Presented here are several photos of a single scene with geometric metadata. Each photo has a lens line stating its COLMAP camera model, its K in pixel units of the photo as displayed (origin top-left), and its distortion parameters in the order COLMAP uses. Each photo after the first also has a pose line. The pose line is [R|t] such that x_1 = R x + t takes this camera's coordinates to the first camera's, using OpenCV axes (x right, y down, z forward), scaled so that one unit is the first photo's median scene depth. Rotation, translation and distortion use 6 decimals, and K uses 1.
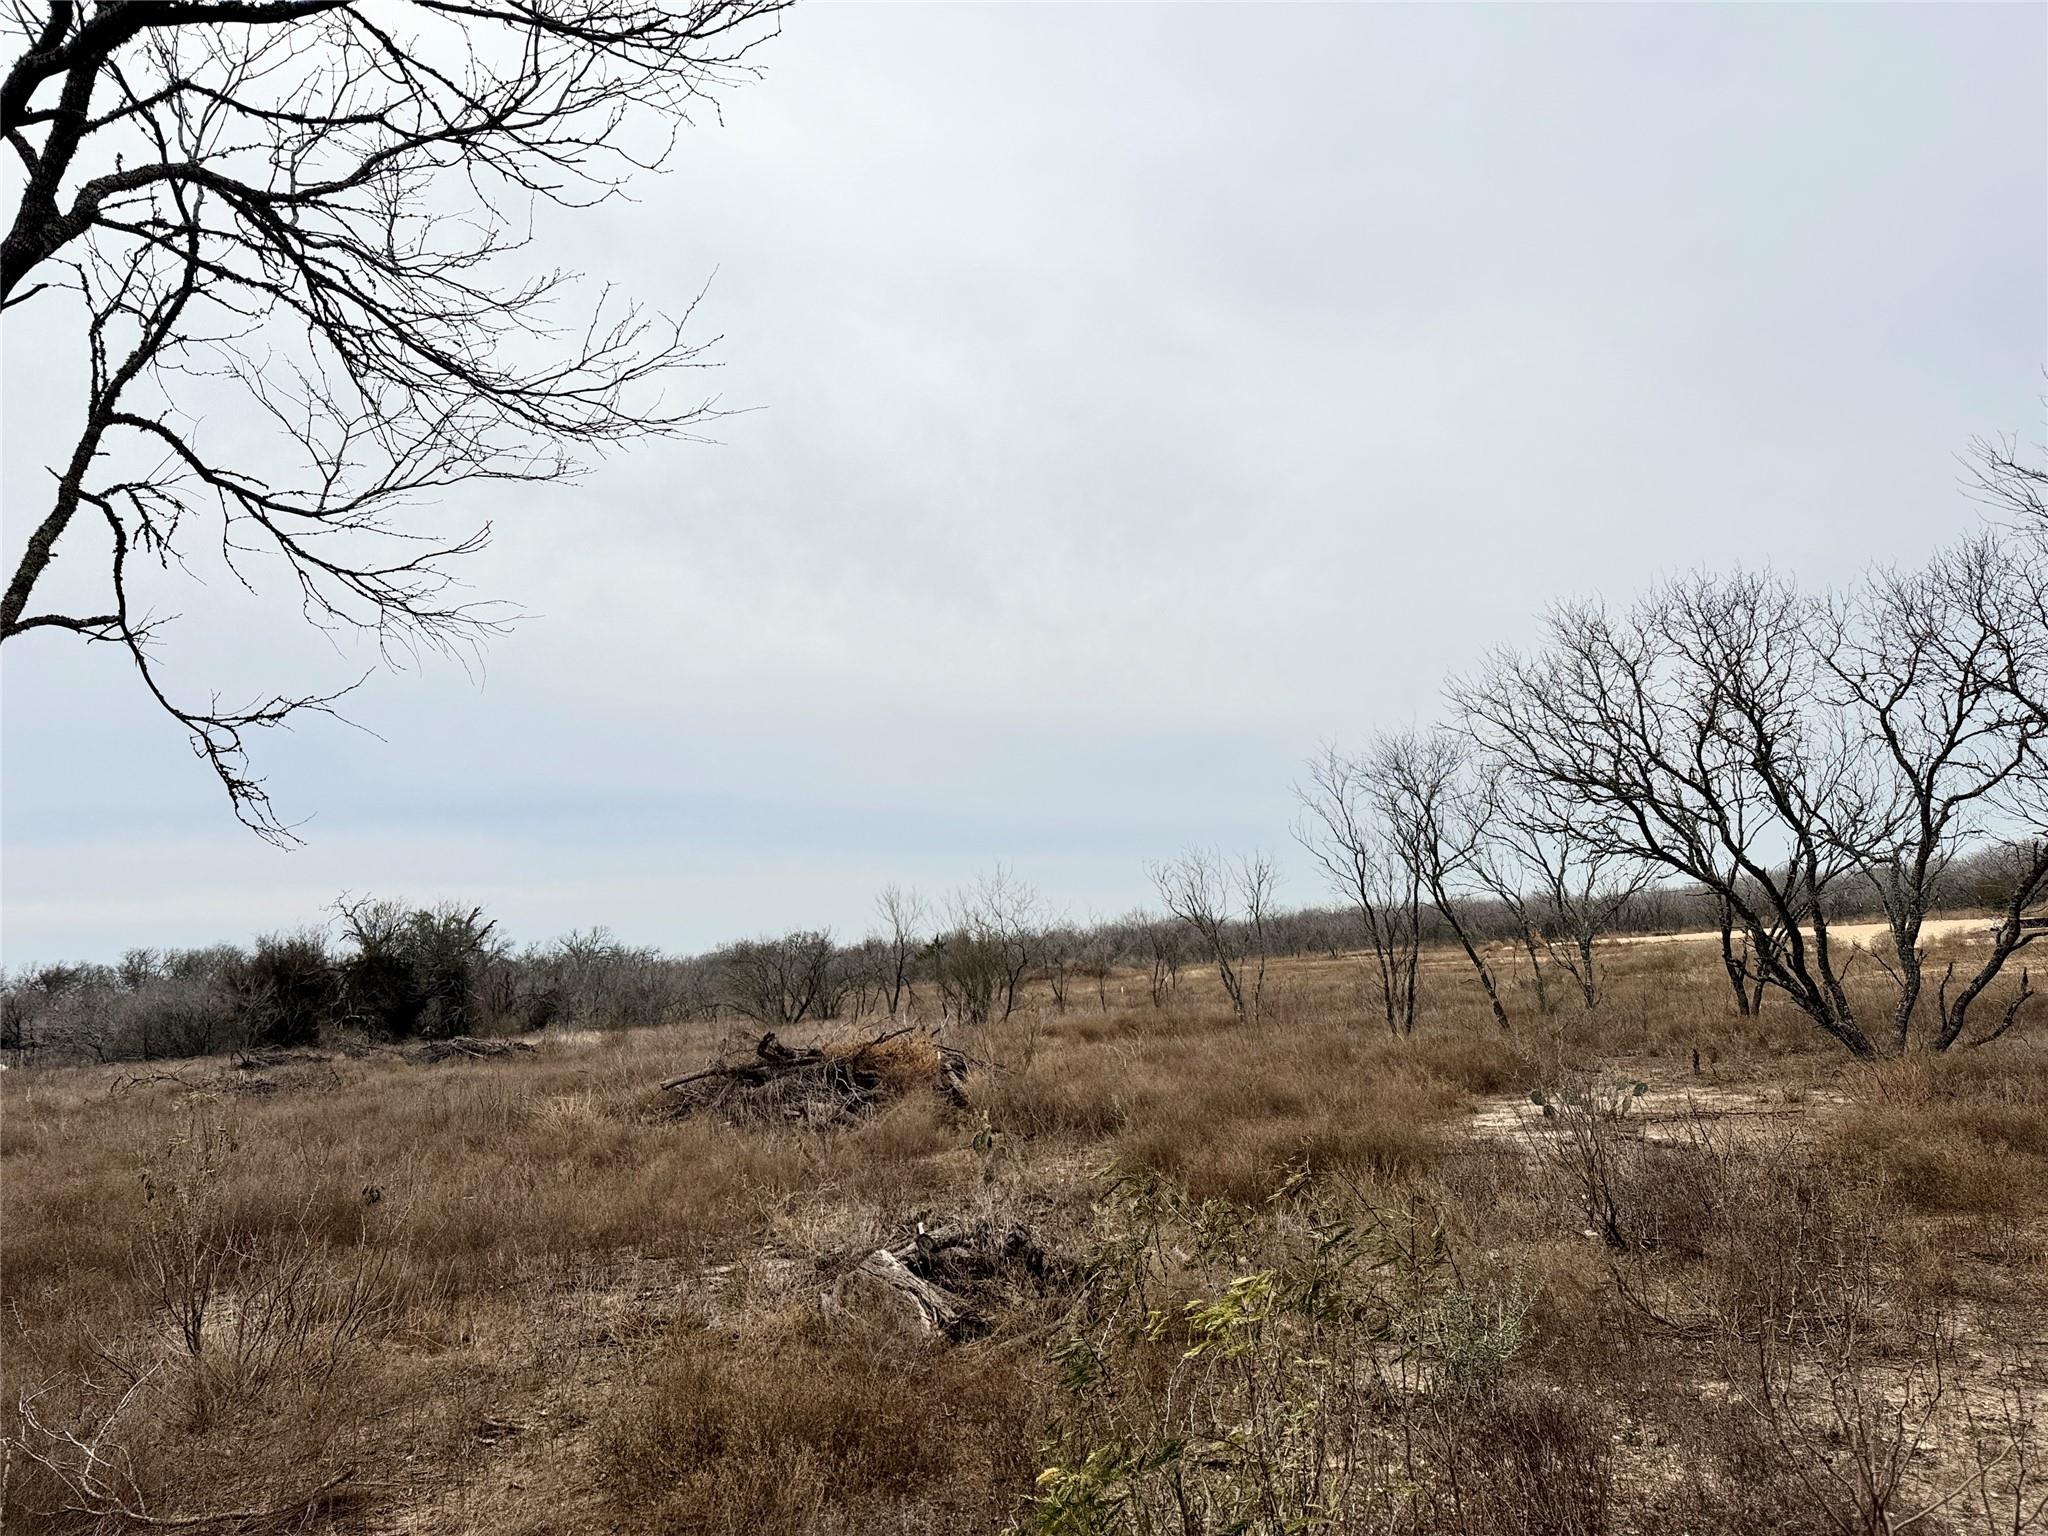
lens RADIAL K [[1459.5, 0, 992.2], [0, 1459.5, 768.1], [0, 0, 1]] dist [0.052595, -0.088867]
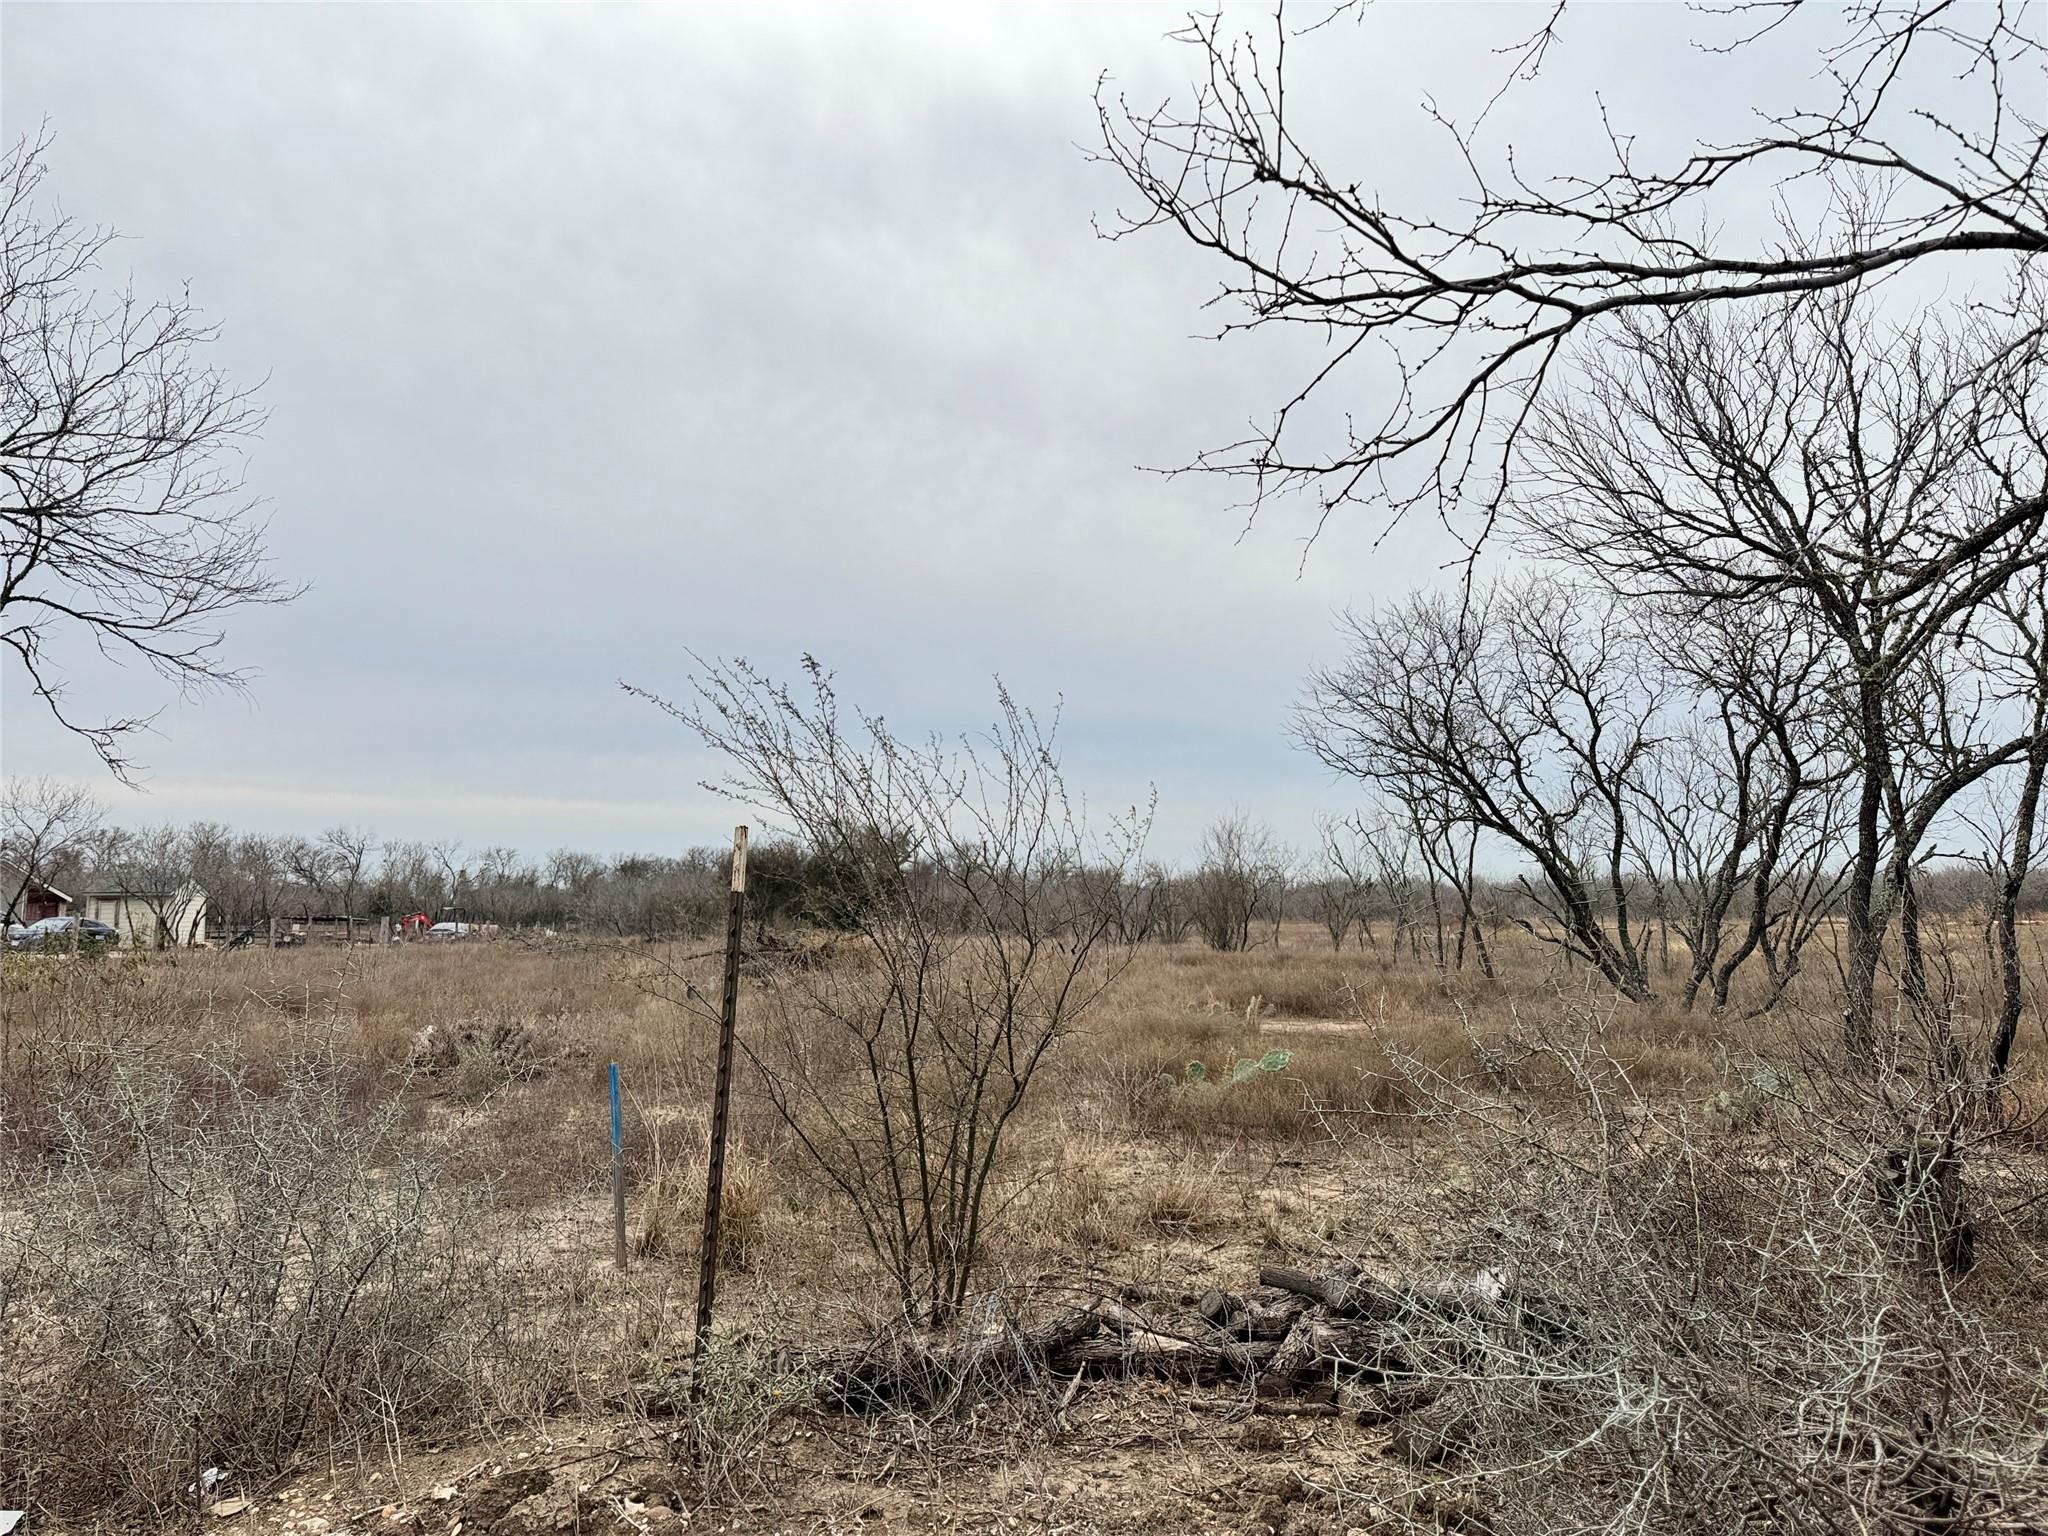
lens RADIAL K [[1447.8, 0, 1033.5], [0, 1447.8, 747.9], [0, 0, 1]] dist [0.111353, -0.091865]
pose [[0.942258, 0.029645, -0.333572, 0.497586], [-0.018586, 0.999168, 0.036294, -0.038658], [0.334371, -0.027999, 0.942026, -0.186382]]
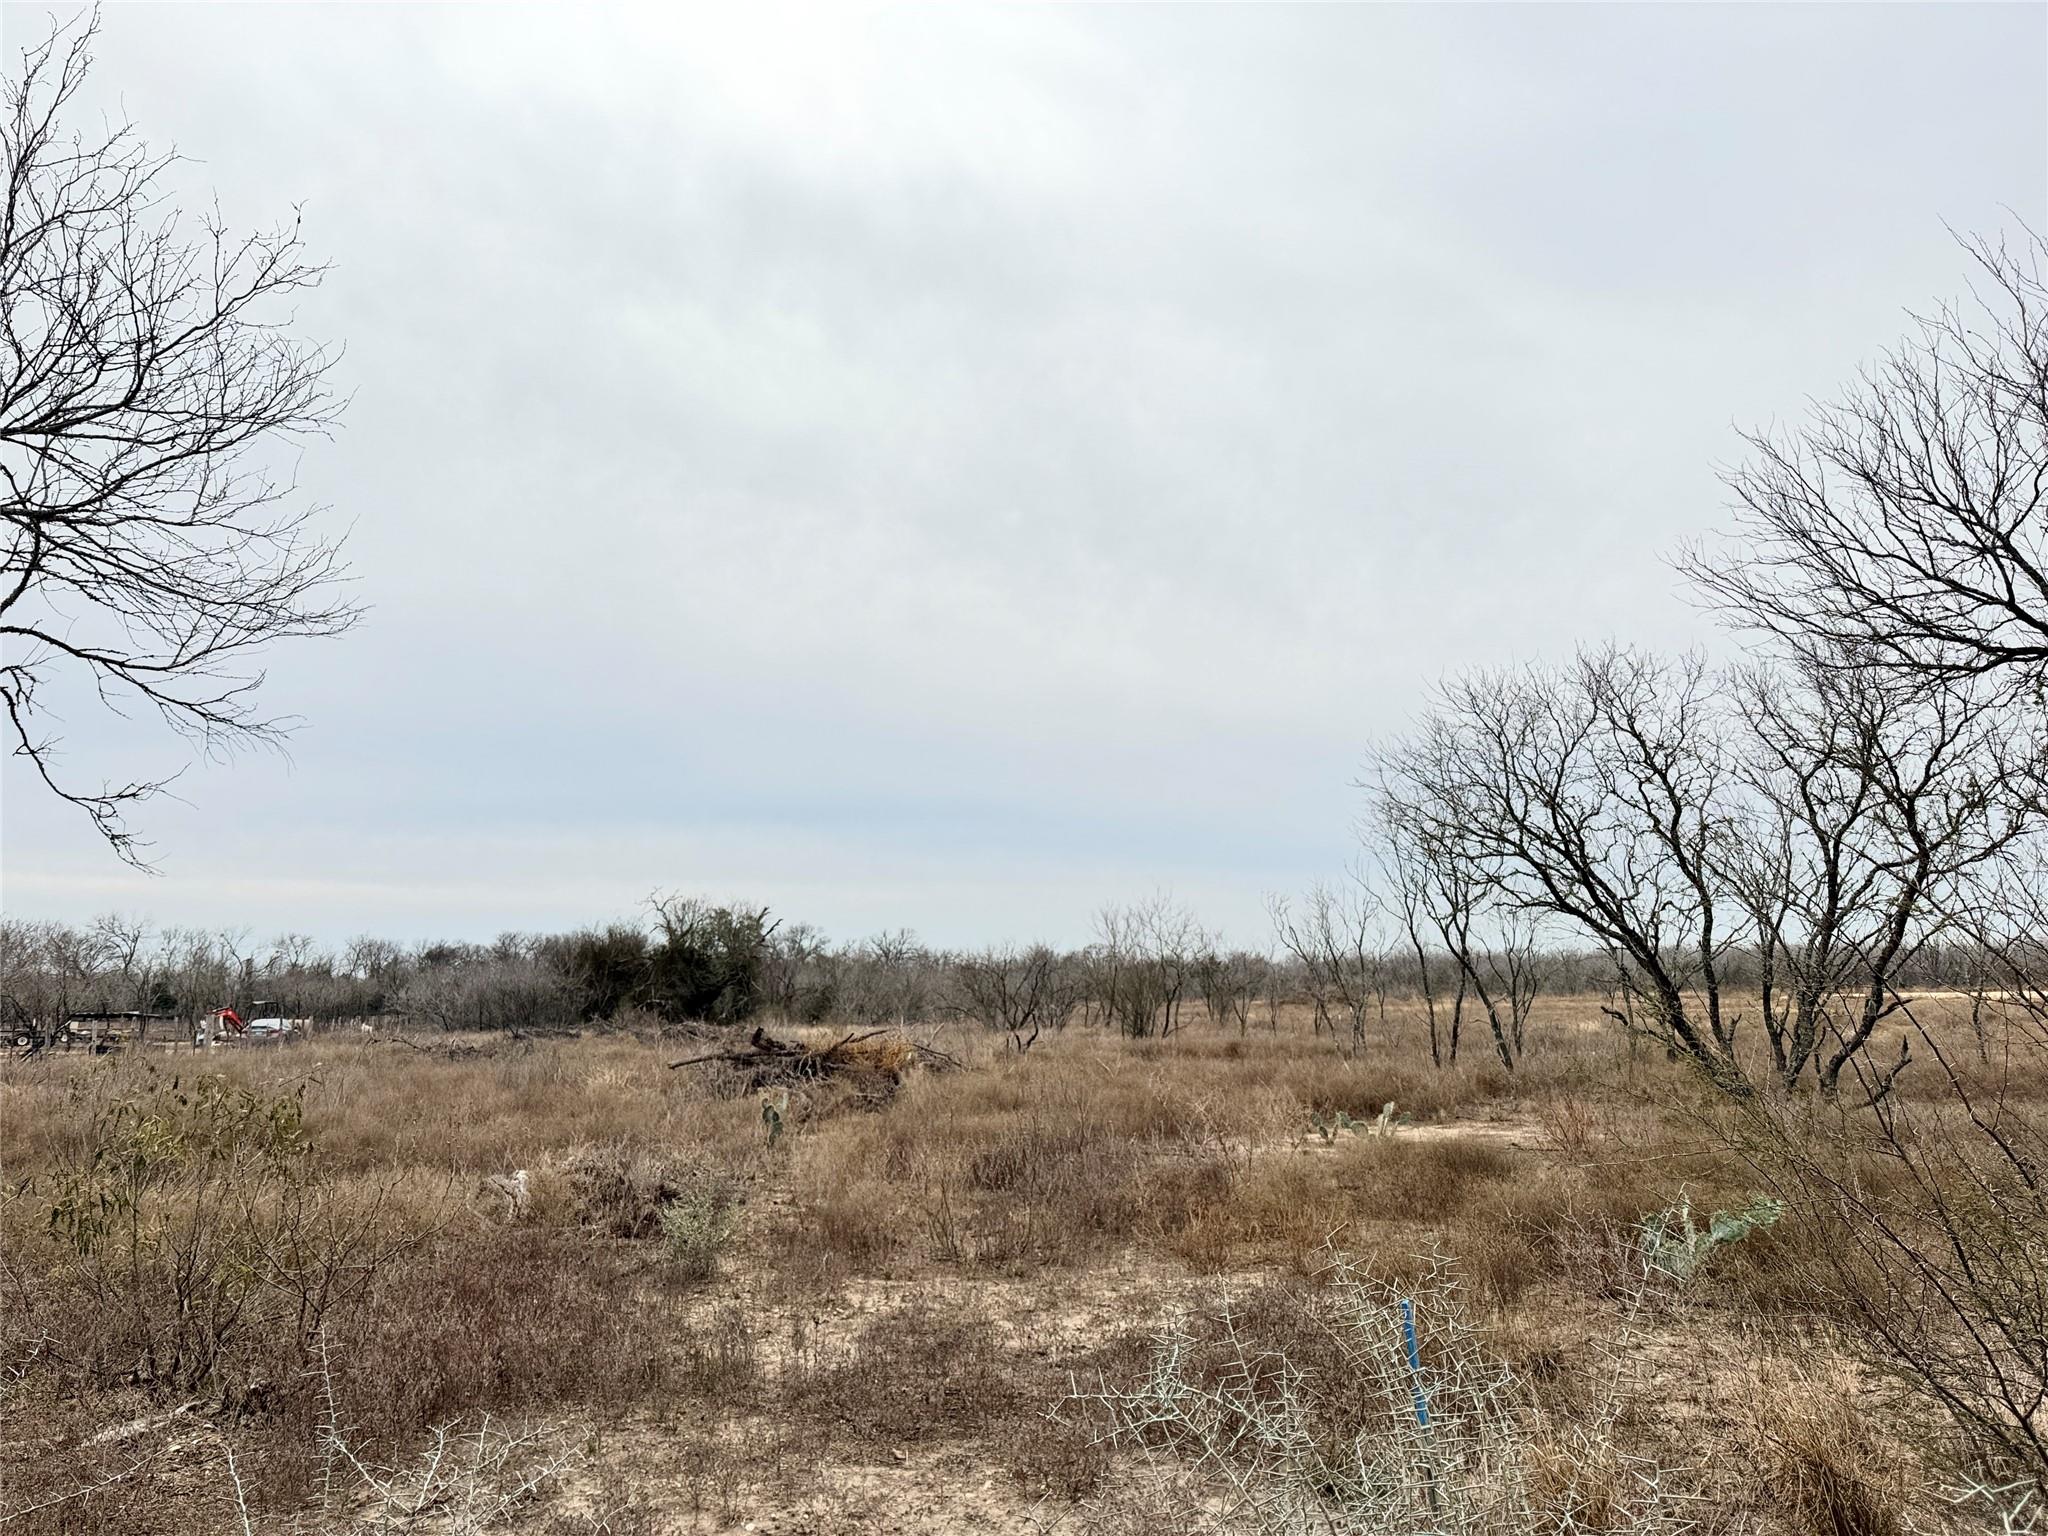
lens RADIAL K [[1459.5, 0, 992.2], [0, 1459.5, 768.1], [0, 0, 1]] dist [0.052595, -0.088867]
pose [[0.972982, 0.018511, -0.230138, 0.283153], [-0.020433, 0.999773, -0.005971, -0.027165], [0.229975, 0.010512, 0.973140, -0.122681]]
